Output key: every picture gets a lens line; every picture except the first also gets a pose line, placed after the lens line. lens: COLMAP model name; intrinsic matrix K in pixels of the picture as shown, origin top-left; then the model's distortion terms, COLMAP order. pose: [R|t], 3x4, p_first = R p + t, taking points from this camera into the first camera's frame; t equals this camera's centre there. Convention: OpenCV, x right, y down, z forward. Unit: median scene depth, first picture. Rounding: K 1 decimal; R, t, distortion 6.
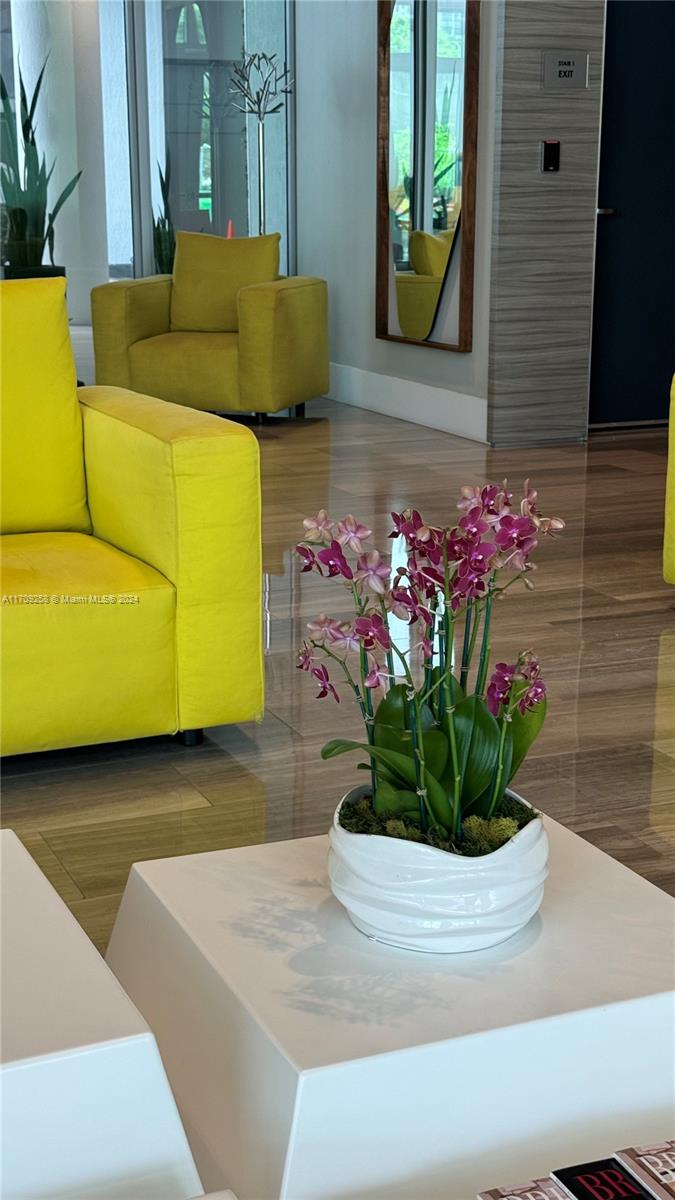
lens RADIAL K [[1726.4, 0, 336.9], [0, 1726.4, 600.2], [0, 0, 1]] dist [0.000245, 0.000000]
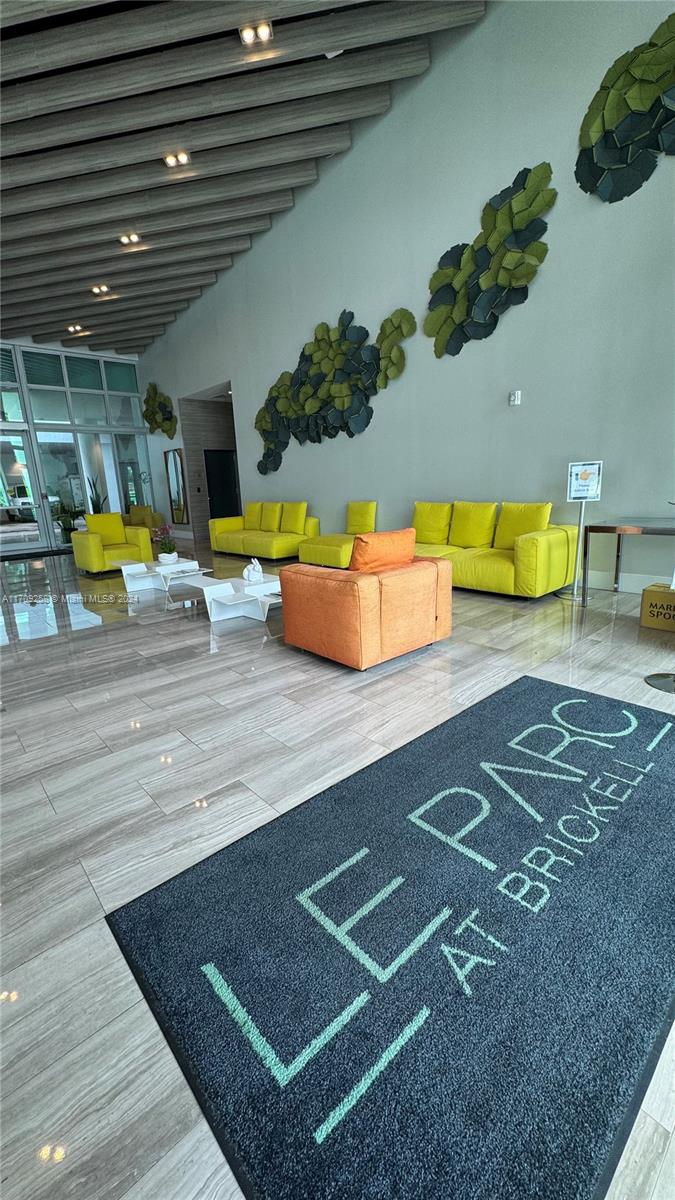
lens RADIAL K [[484.1, 0, 341.5], [0, 484.1, 600.9], [0, 0, 1]] dist [-0.003832, 0.001176]
pose [[0.945924, -0.104217, 0.307192, 0.035874], [0.106686, 0.994254, 0.008797, 0.146840], [-0.306343, 0.024452, 0.951607, -0.663560]]
